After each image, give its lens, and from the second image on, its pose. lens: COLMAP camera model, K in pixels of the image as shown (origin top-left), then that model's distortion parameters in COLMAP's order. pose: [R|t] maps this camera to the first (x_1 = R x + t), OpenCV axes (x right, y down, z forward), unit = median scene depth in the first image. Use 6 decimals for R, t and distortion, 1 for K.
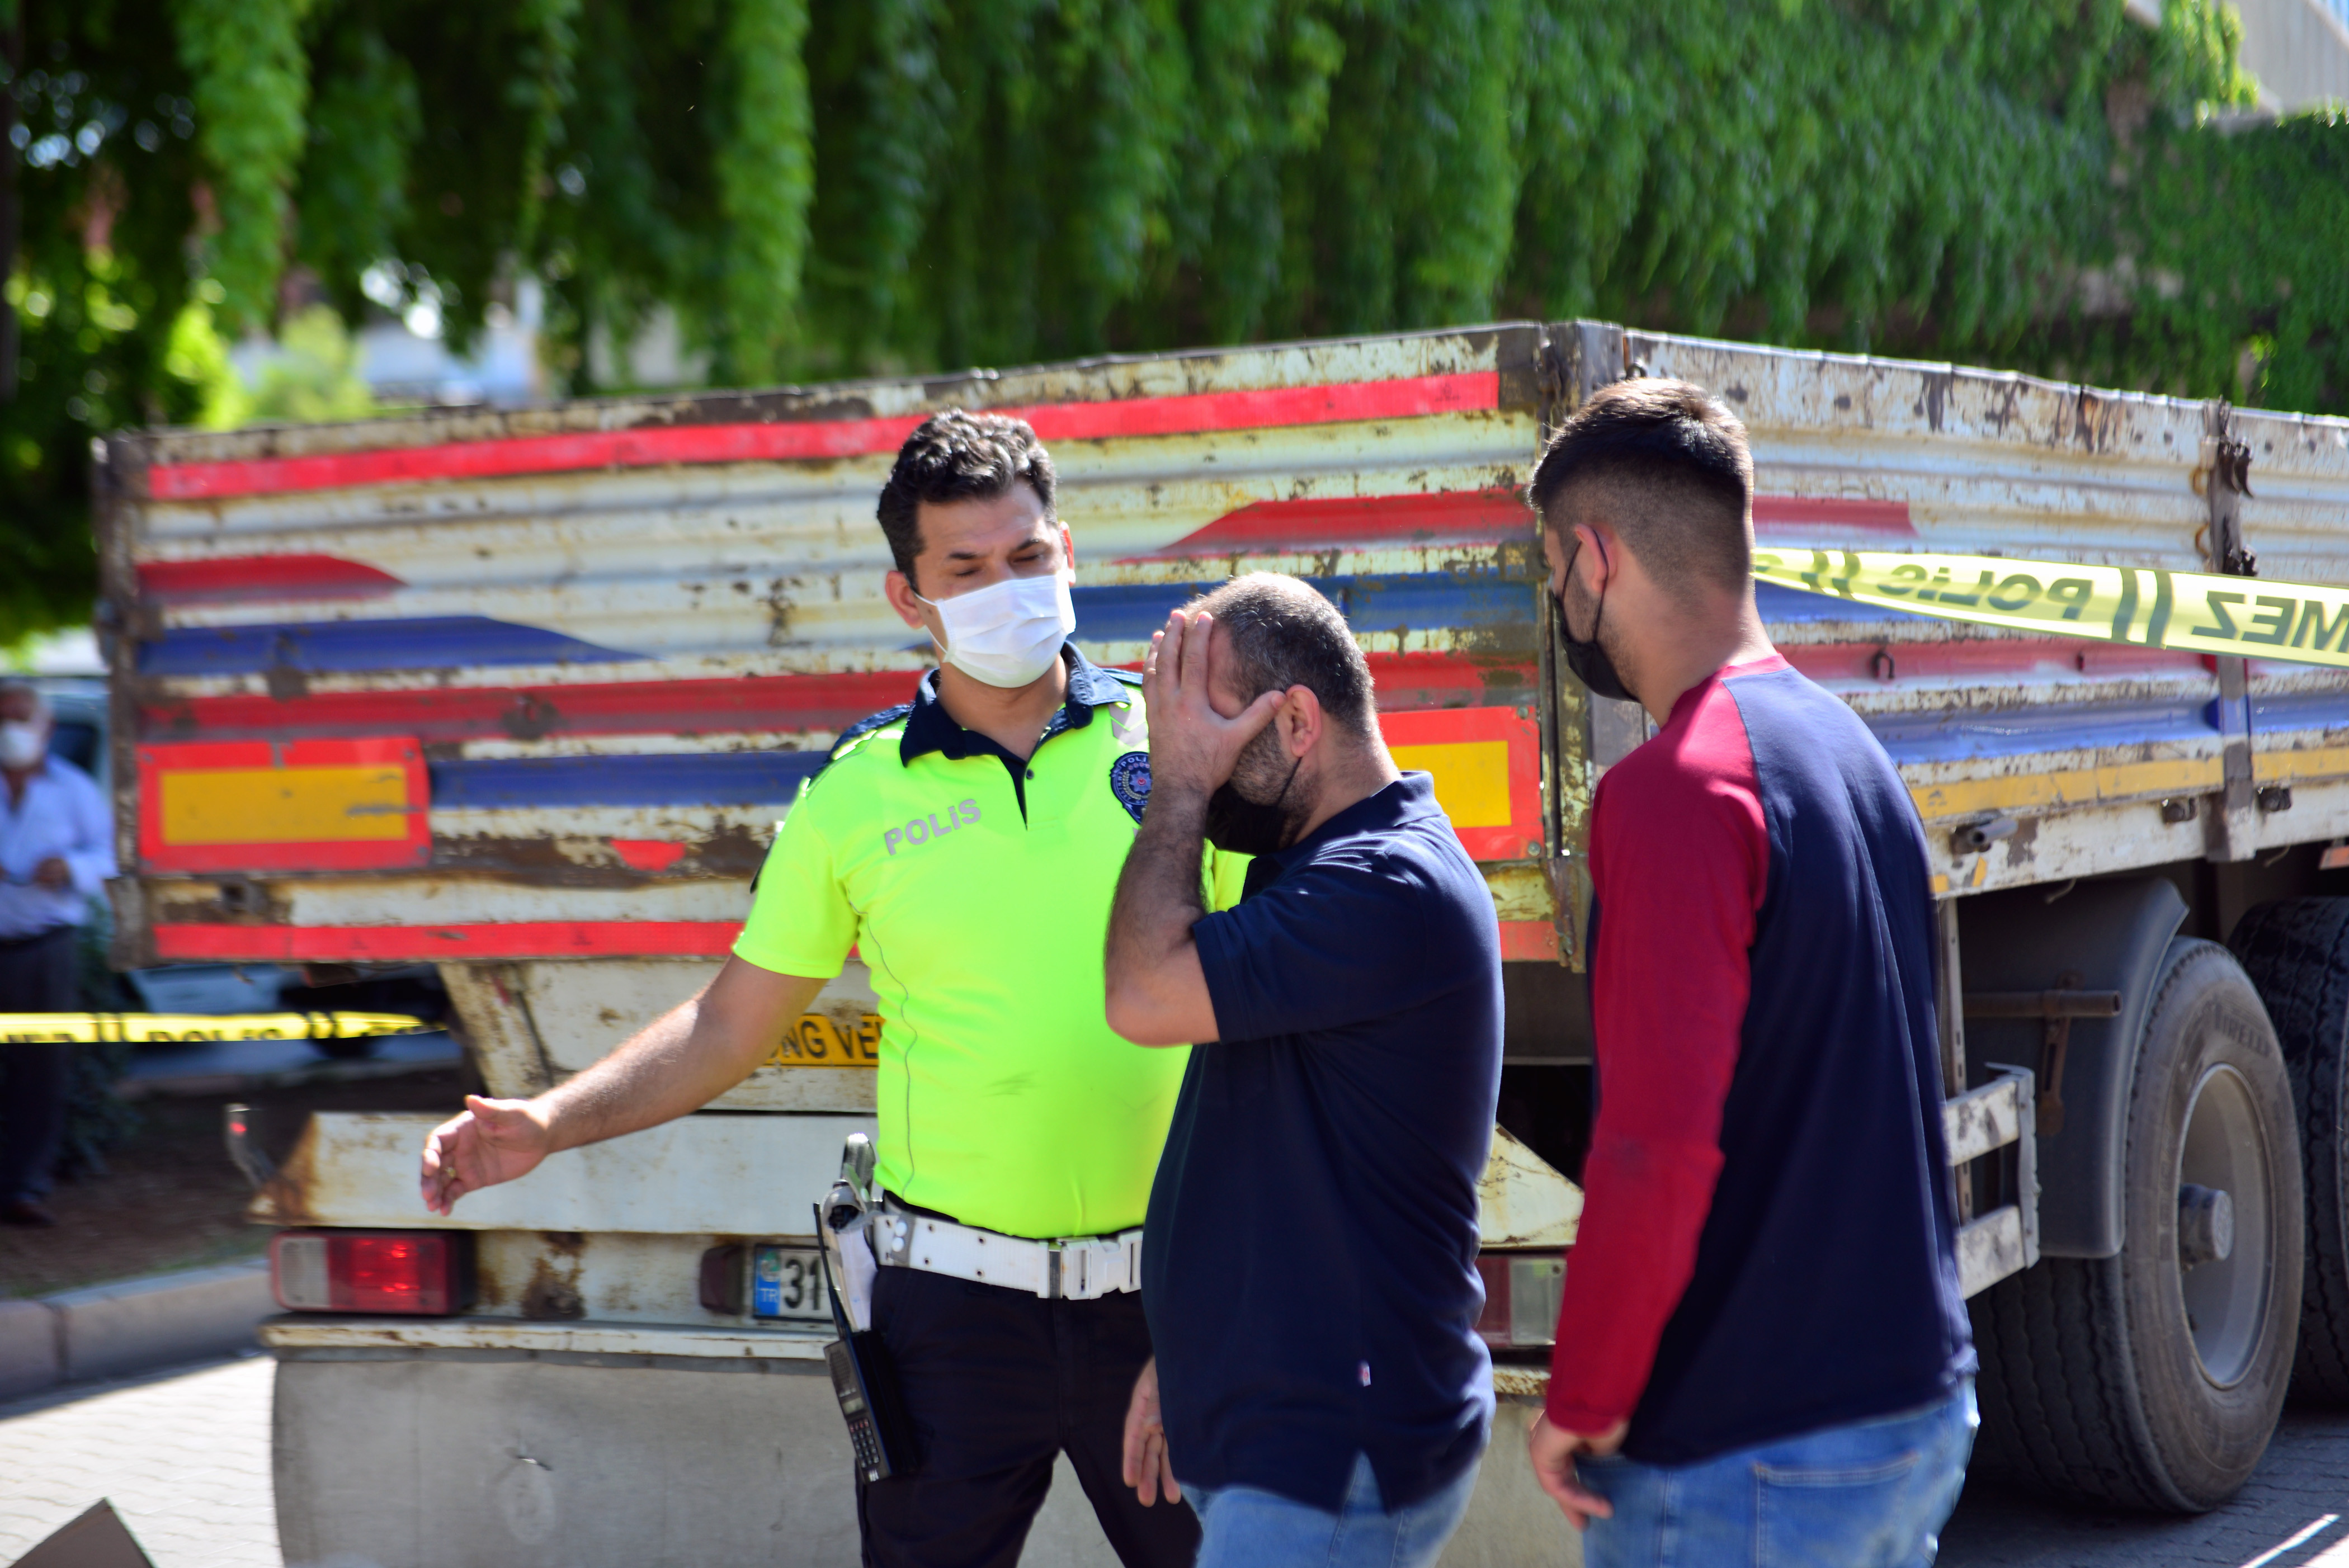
lens RADIAL K [[4669.9, 0, 1174.8], [0, 4669.9, 780.6], [0, 0, 1]] dist [0.005540, 0.000000]
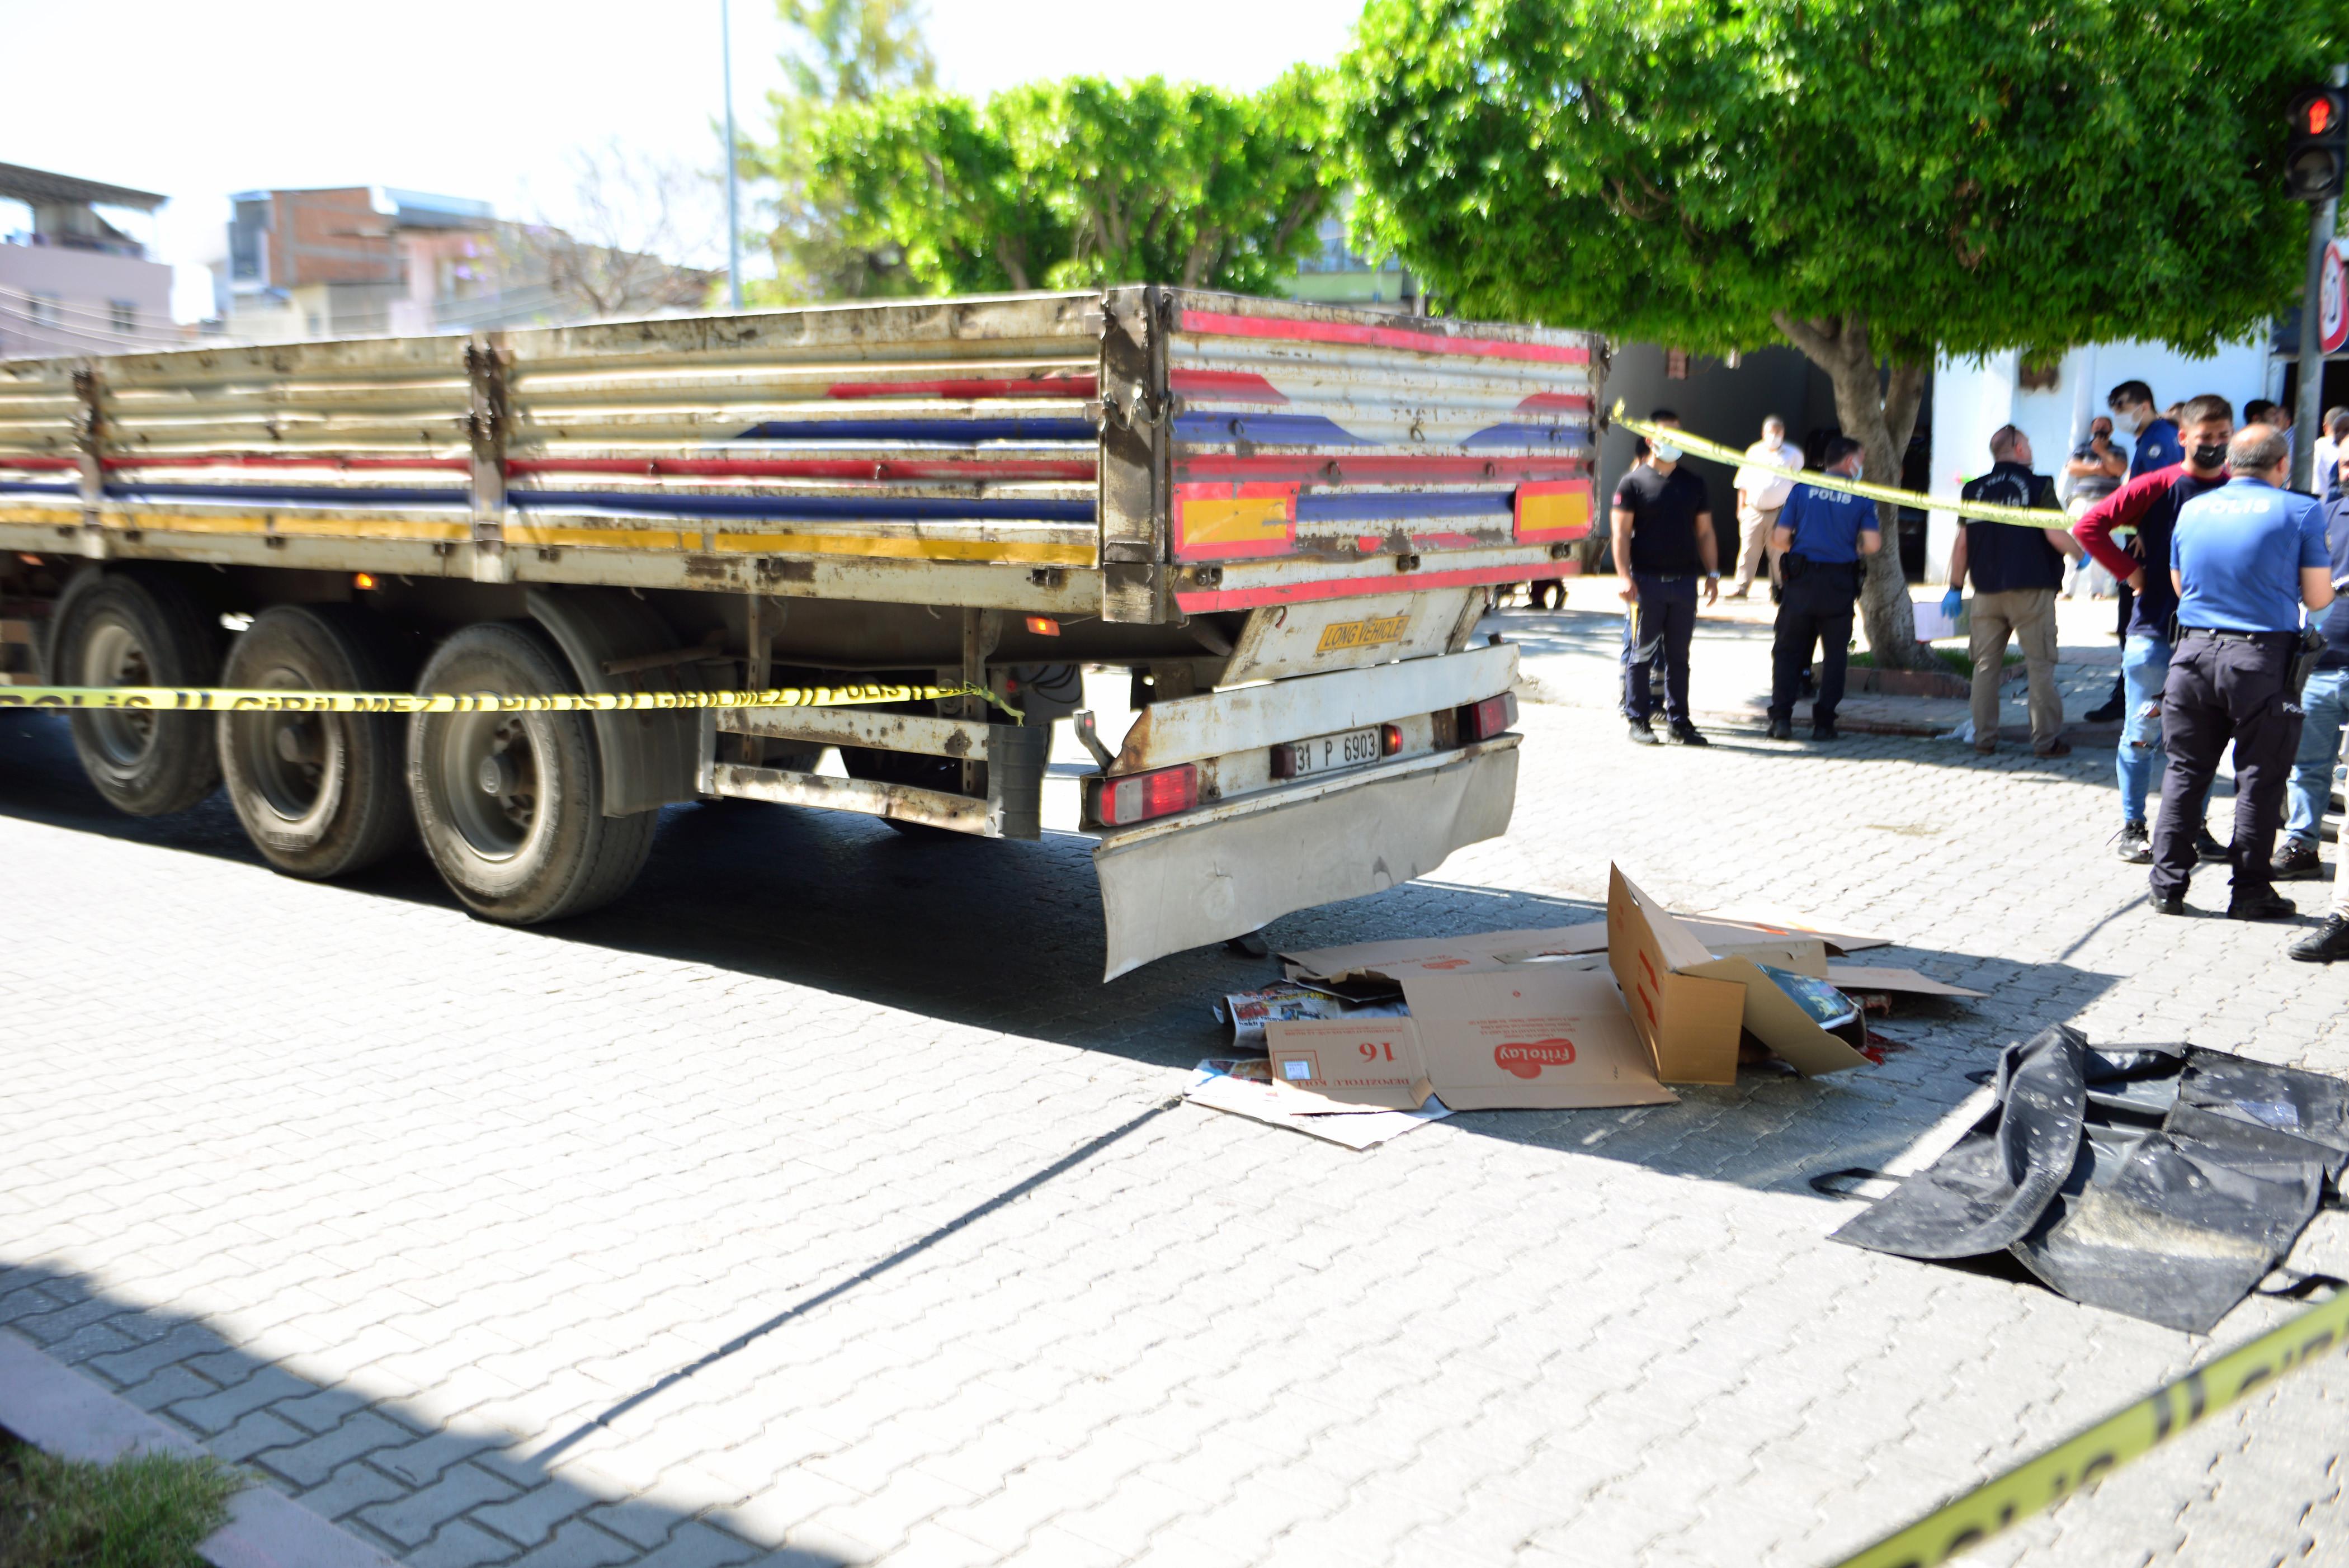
lens RADIAL K [[2108.1, 0, 1173.7], [0, 2108.1, 789.3], [0, 0, 1]] dist [0.000270, -0.023843]
pose [[0.109332, -0.117158, 0.987077, -0.998328], [0.018570, 0.993097, 0.115816, 0.013754], [-0.993832, 0.005667, 0.110752, 0.959746]]
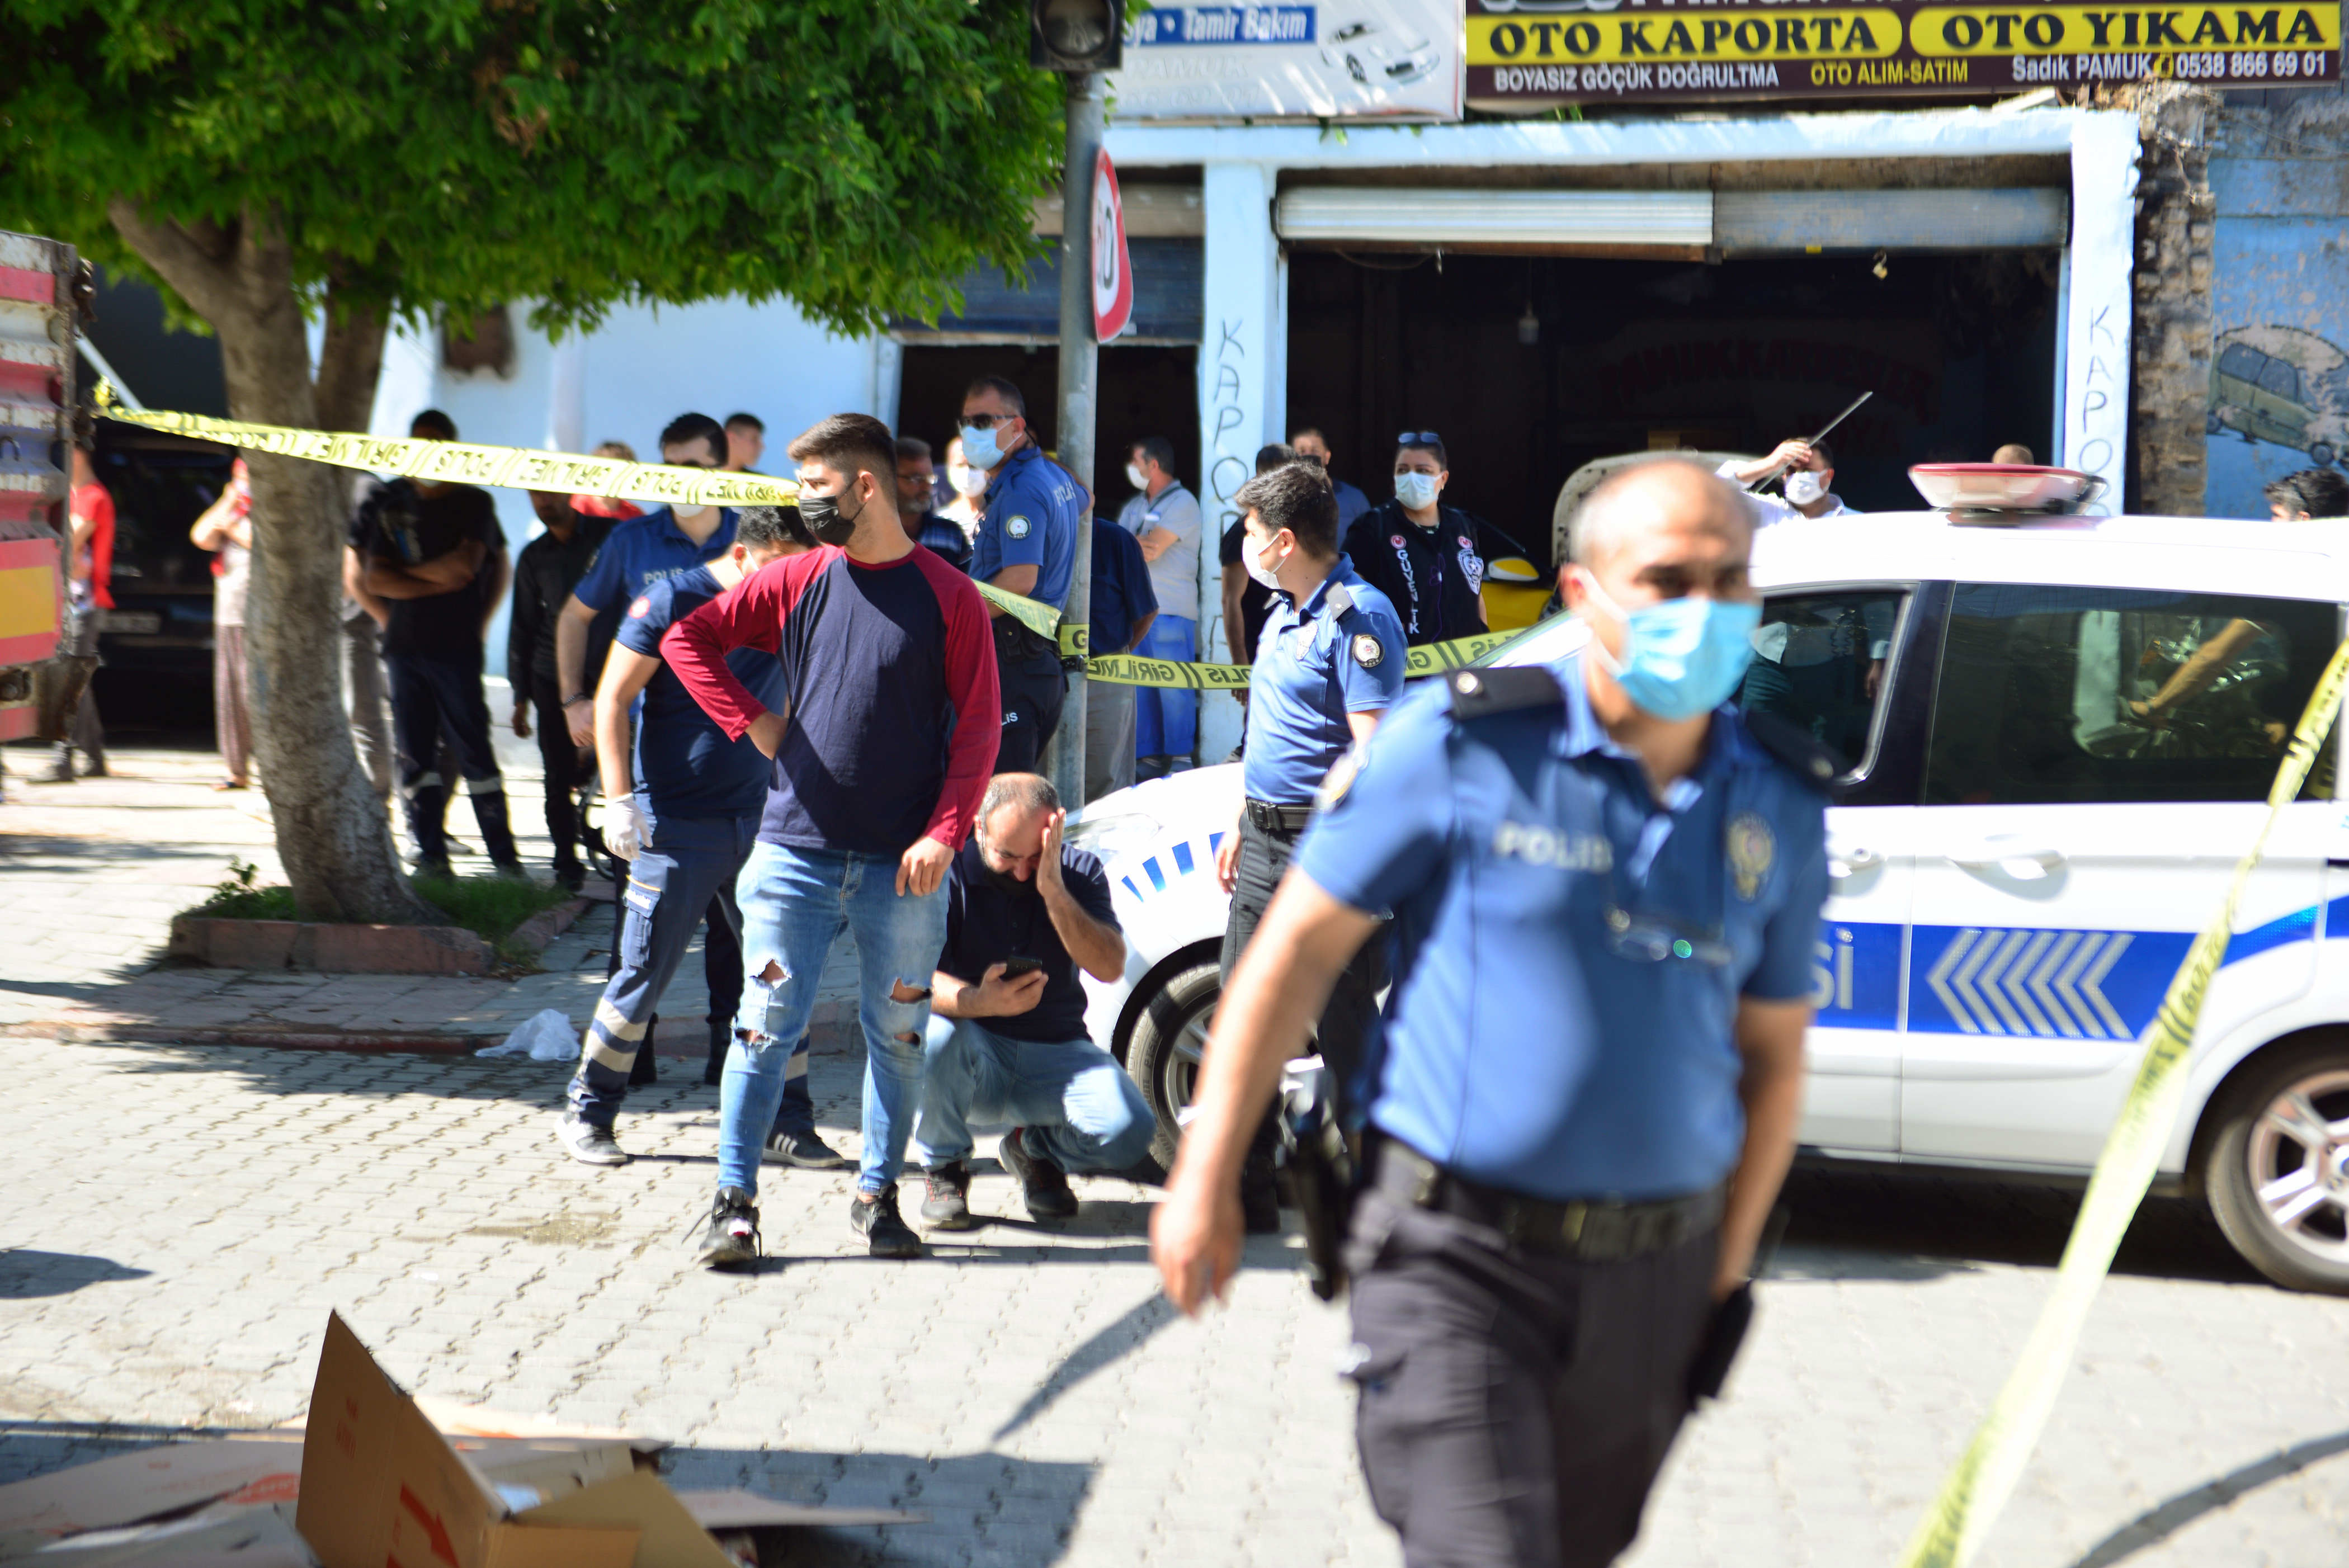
lens RADIAL K [[4669.9, 0, 1174.4], [0, 4669.9, 783.1], [0, 0, 1]] dist [0.005540, 0.000000]
pose [[-0.503202, -0.026150, 0.863773, -1.029061], [0.005853, 0.999416, 0.033666, 0.008536], [-0.864149, 0.021996, -0.502755, 1.192253]]
